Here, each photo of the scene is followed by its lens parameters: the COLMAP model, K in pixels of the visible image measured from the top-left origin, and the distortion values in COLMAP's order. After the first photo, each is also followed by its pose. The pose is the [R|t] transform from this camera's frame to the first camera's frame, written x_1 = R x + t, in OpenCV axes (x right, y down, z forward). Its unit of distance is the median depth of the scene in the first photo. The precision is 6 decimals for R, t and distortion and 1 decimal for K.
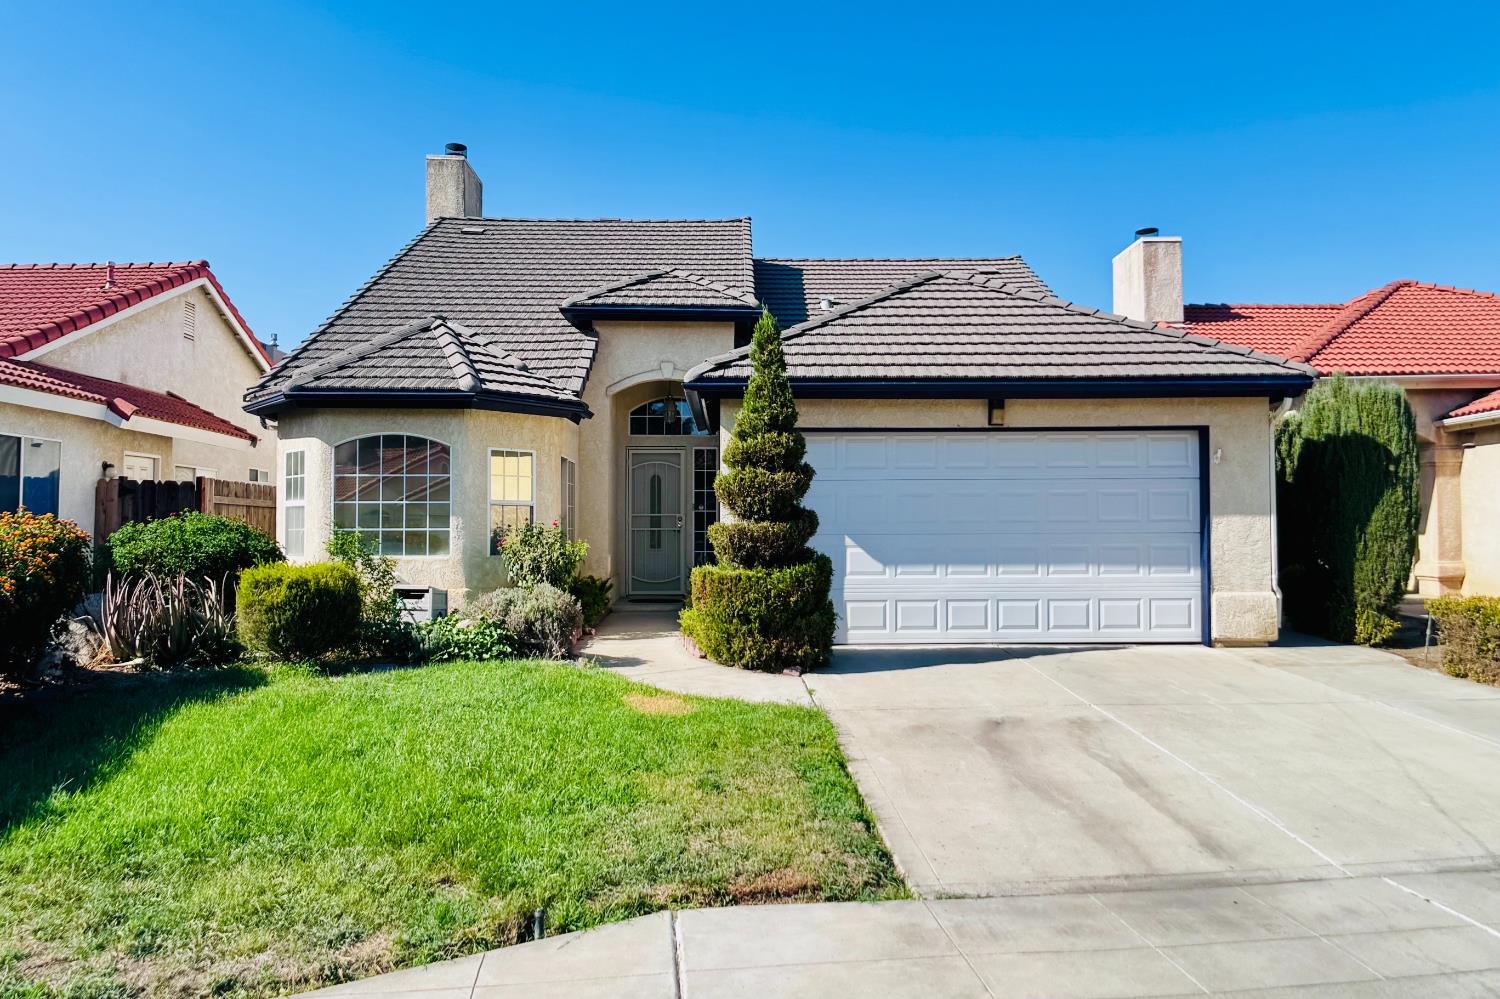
lens RADIAL K [[957.9, 0, 750.0], [0, 957.9, 499.5], [0, 0, 1]] dist [0.002271, 0.000110]
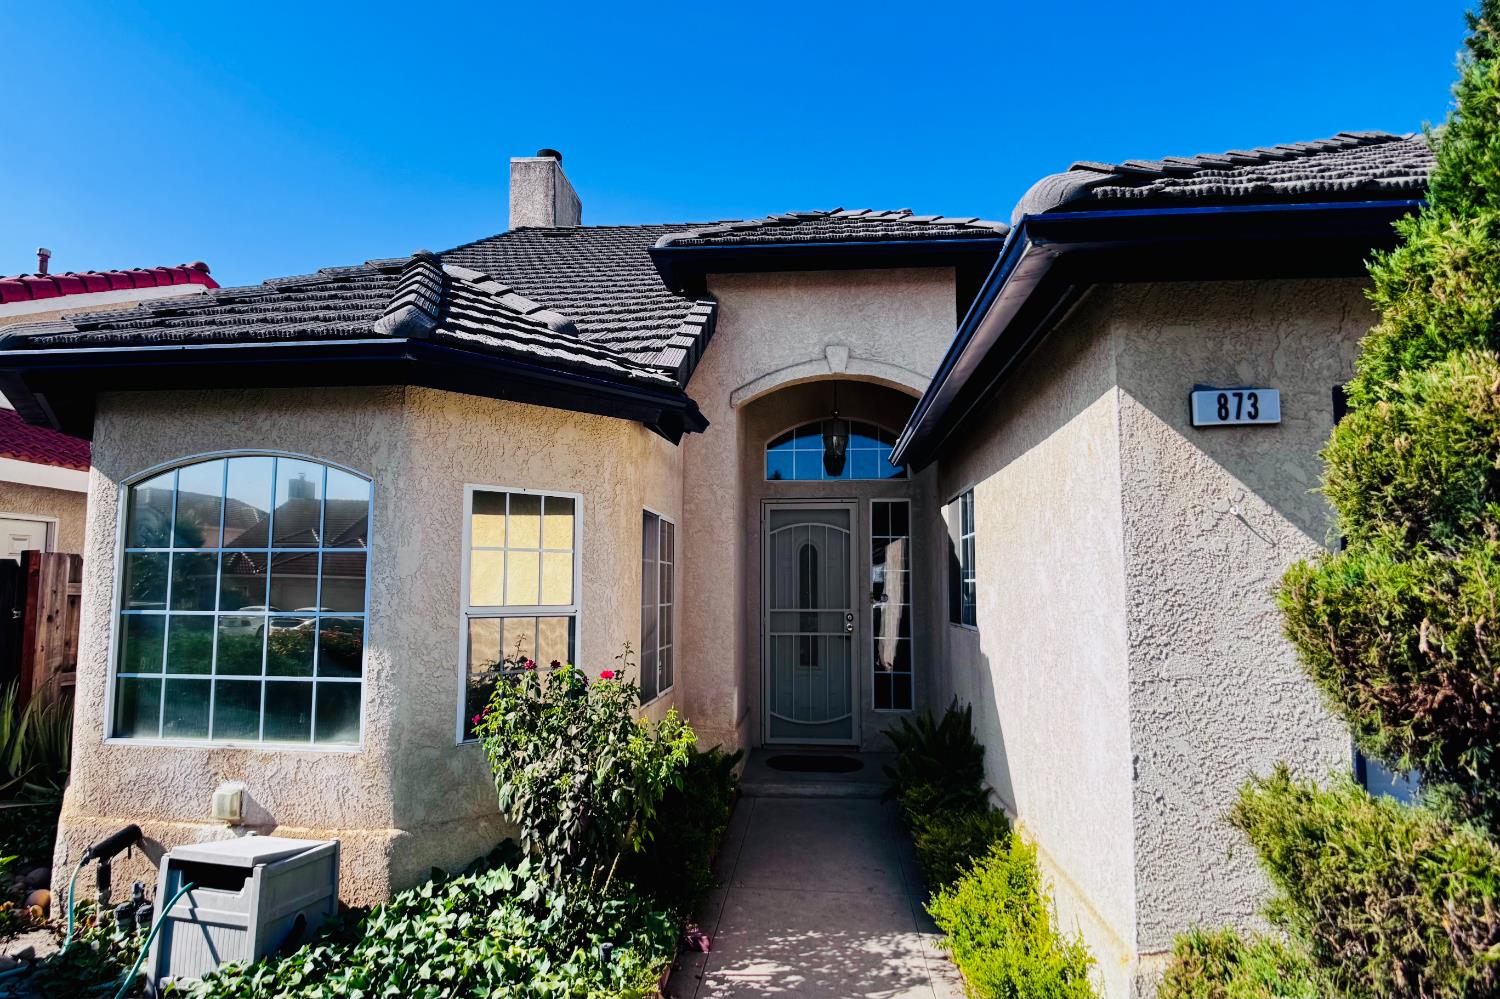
lens RADIAL K [[781.5, 0, 750.0], [0, 781.5, 499.5], [0, 0, 1]] dist [0.010890, -0.026155]
pose [[0.993804, -0.010474, -0.110651, -0.099294], [0.001472, 0.996703, -0.081122, -0.017270], [0.111136, 0.080457, 0.990543, 0.617144]]
